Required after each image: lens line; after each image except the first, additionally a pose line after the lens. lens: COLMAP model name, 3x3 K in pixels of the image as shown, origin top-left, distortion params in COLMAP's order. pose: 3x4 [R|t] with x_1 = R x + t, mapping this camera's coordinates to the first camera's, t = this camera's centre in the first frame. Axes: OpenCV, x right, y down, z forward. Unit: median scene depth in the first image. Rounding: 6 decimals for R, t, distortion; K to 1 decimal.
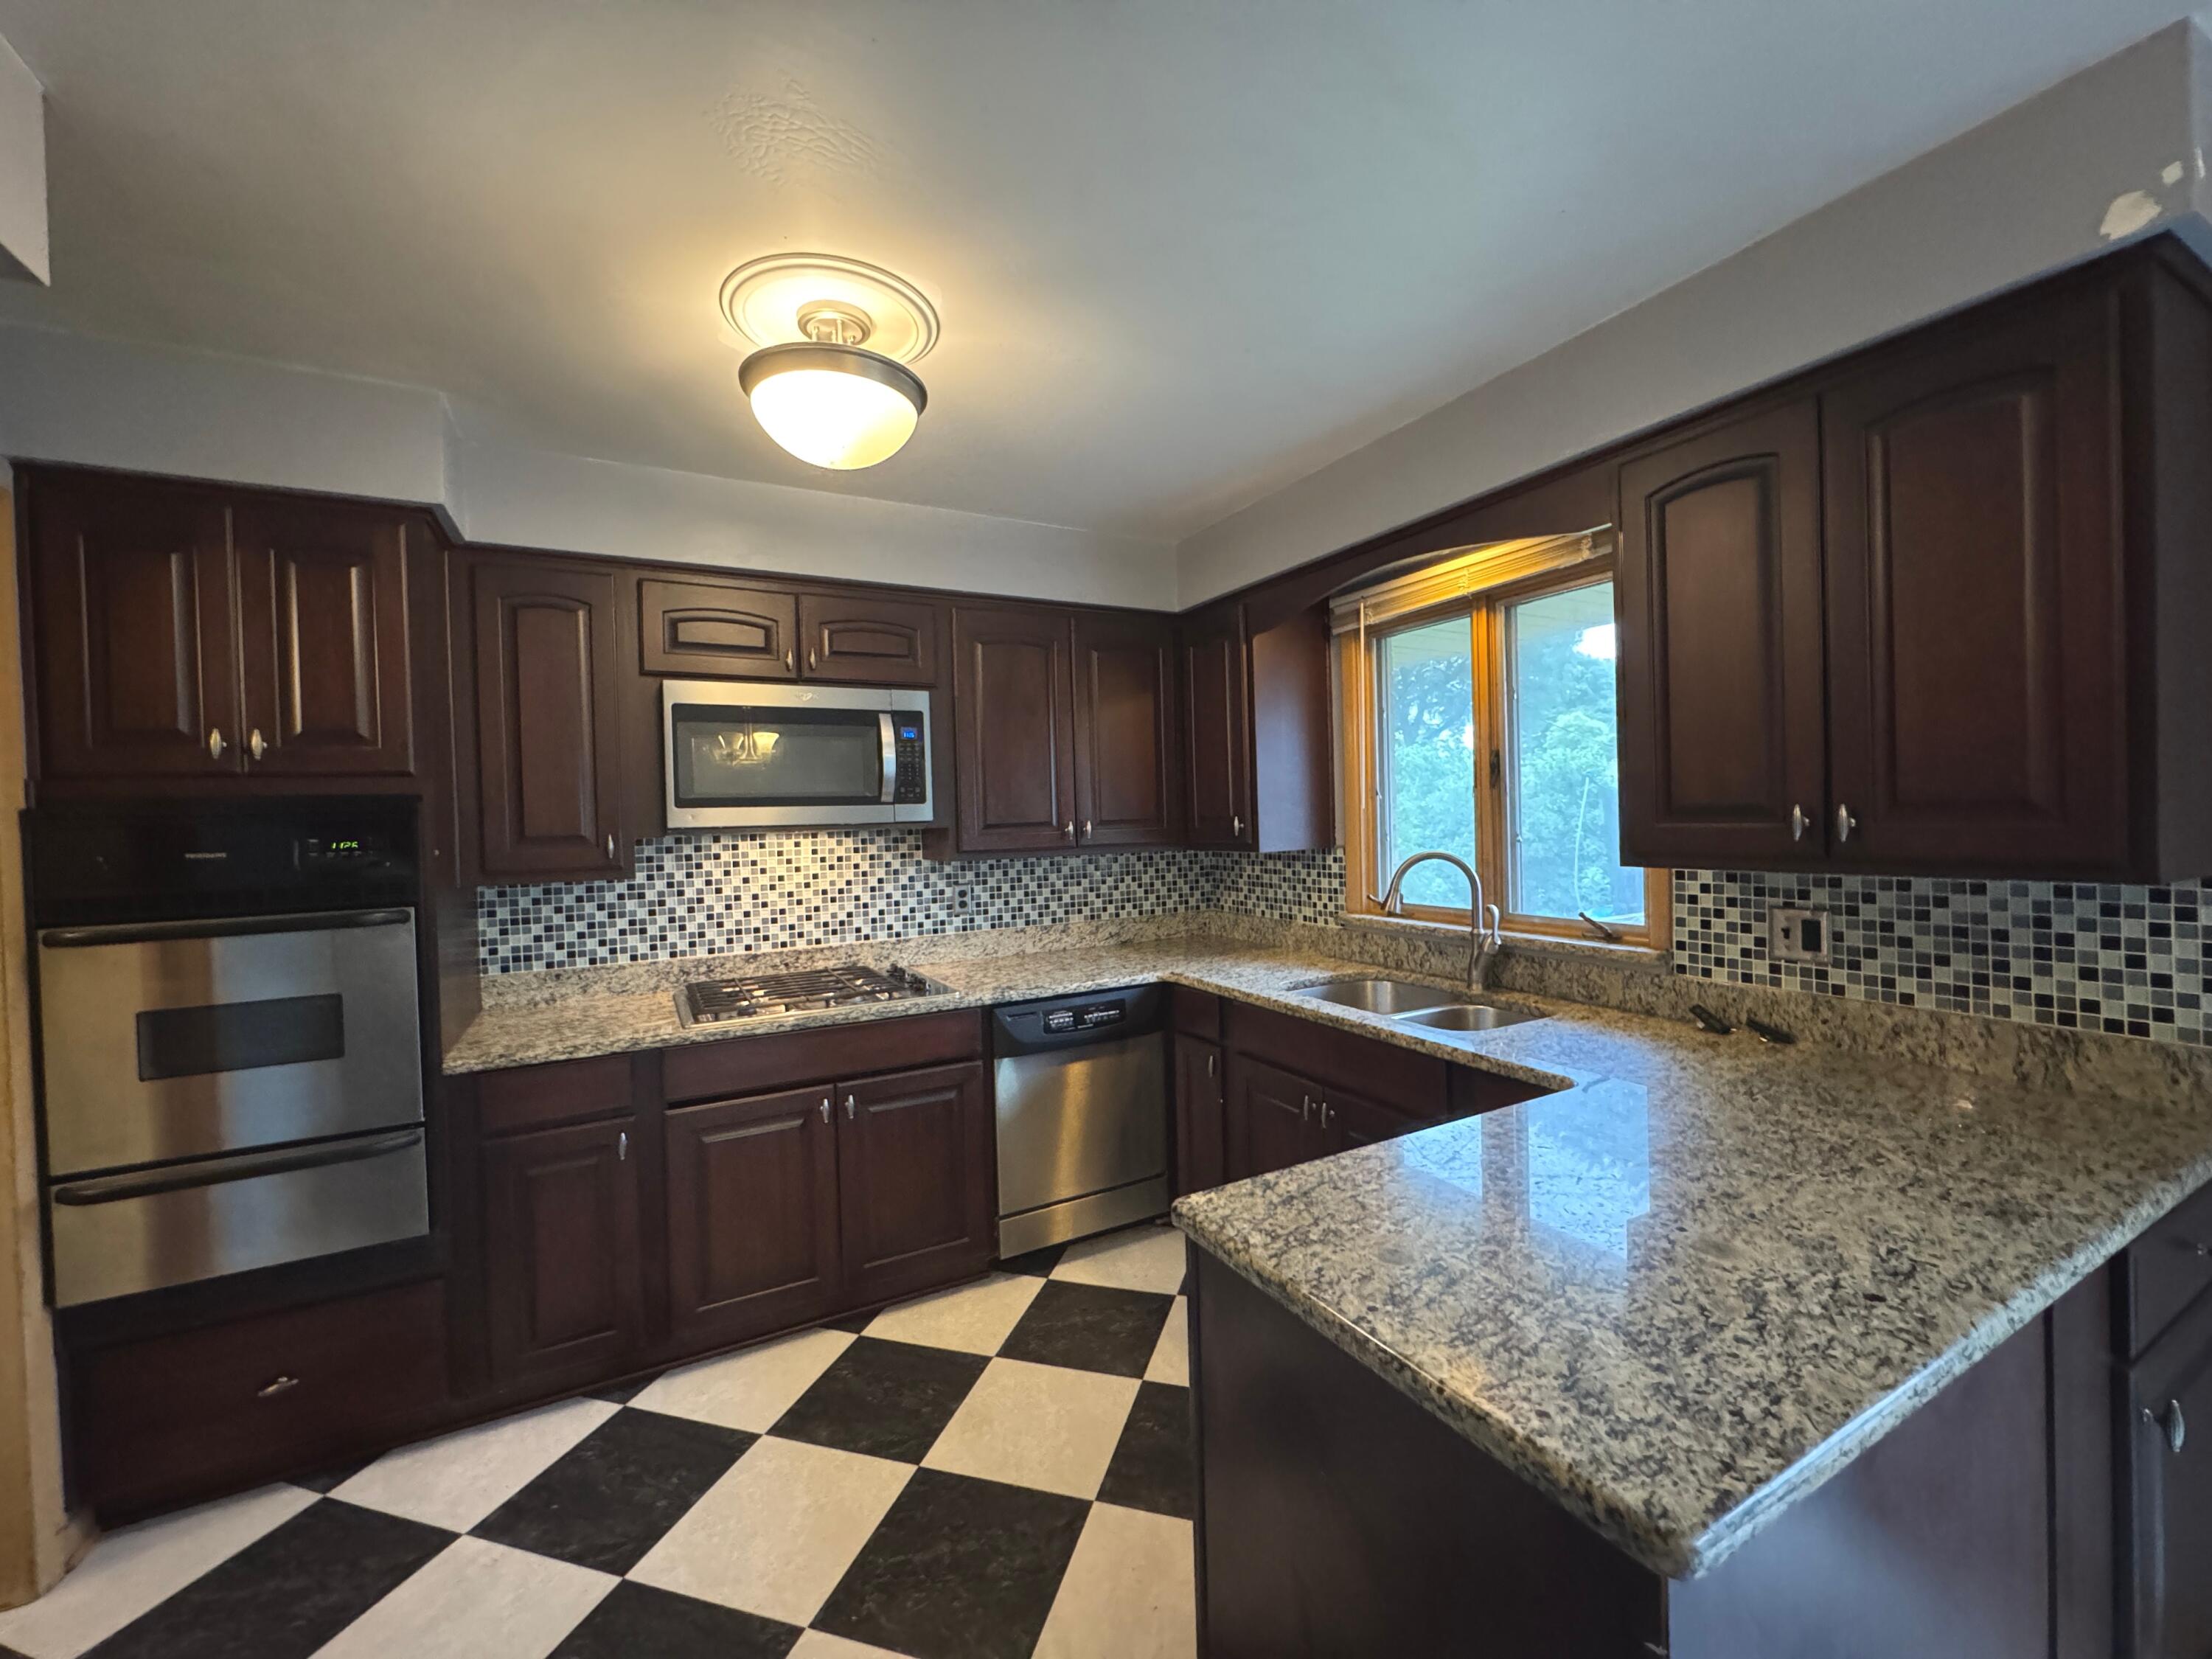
lens RADIAL K [[884.7, 0, 1105.5], [0, 884.7, 828.4], [0, 0, 1]] dist [-0.003630, 0.000117]
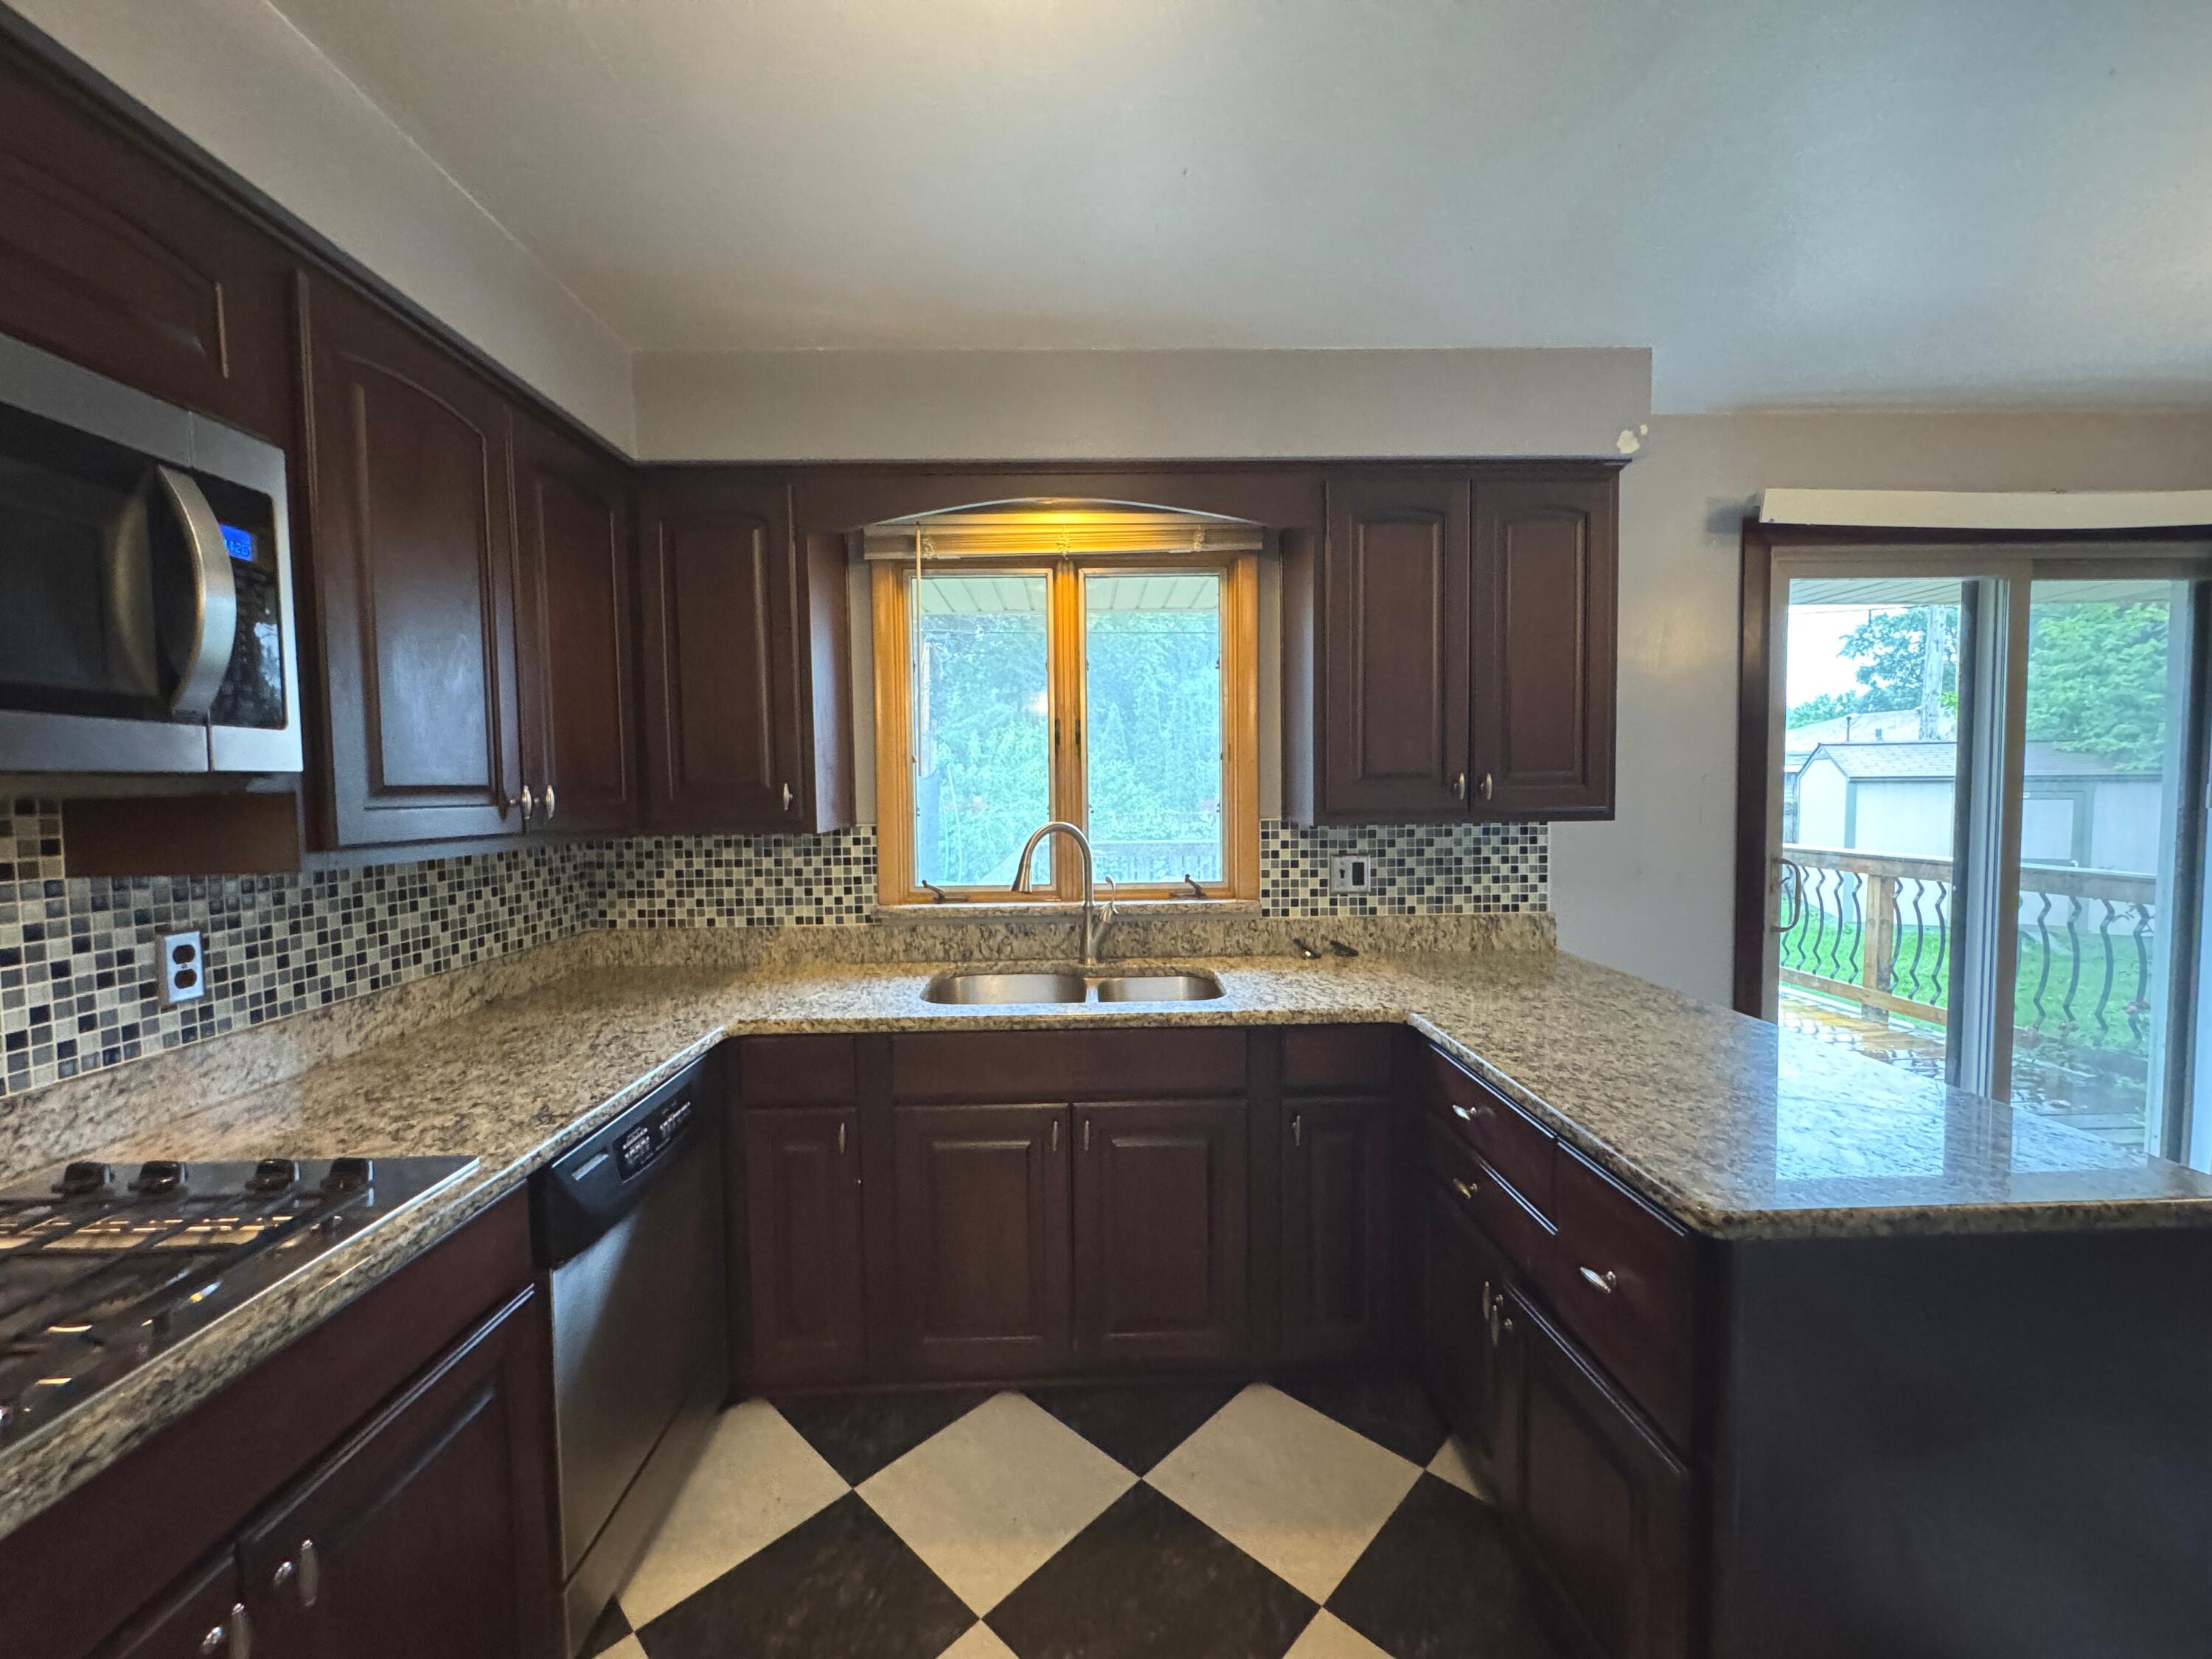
lens RADIAL K [[882.7, 0, 1106.0], [0, 882.7, 829.5], [0, 0, 1]] dist [-0.002528, 0.000073]
pose [[0.454774, -0.021885, 0.890338, -0.377749], [0.015118, 0.999744, 0.016852, 0.015776], [-0.890478, 0.005796, 0.454988, 0.469040]]
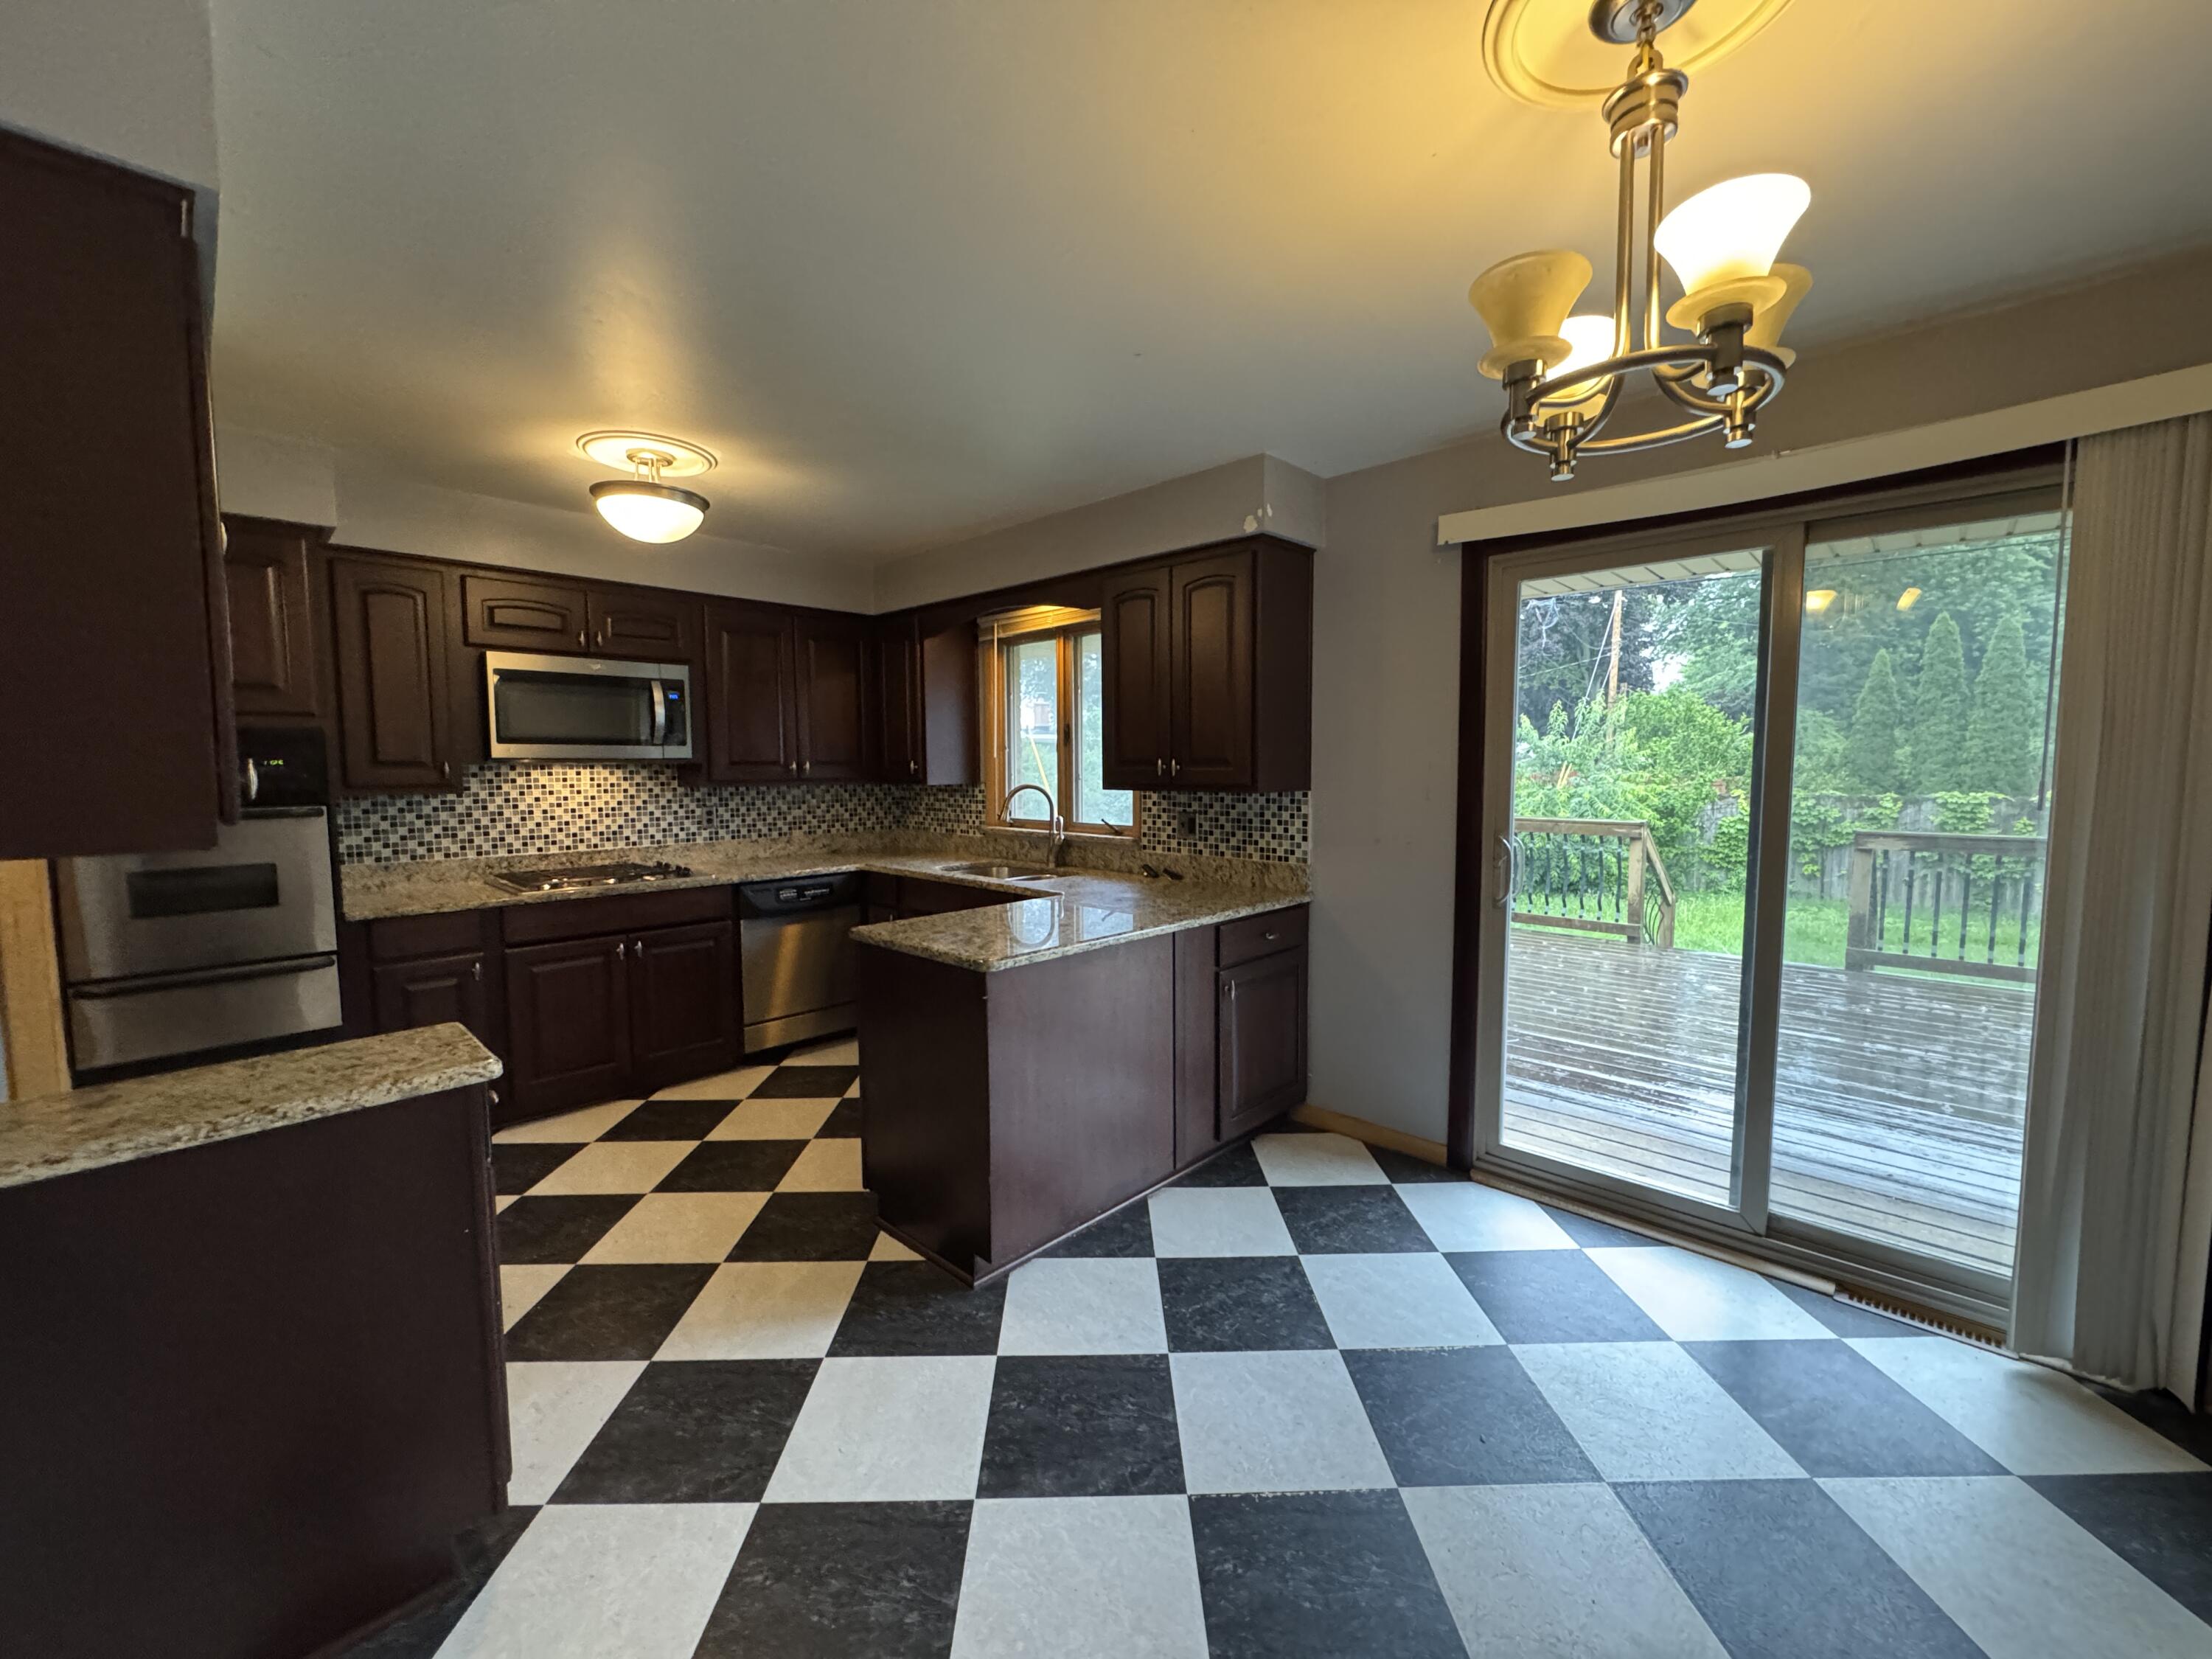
lens RADIAL K [[882.7, 0, 1106.0], [0, 882.7, 829.5], [0, 0, 1]] dist [-0.002528, 0.000073]
pose [[0.951931, 0.001054, 0.306311, 0.003851], [-0.018297, 0.998404, 0.053426, 0.017420], [-0.305766, -0.056463, 0.950431, -0.538177]]
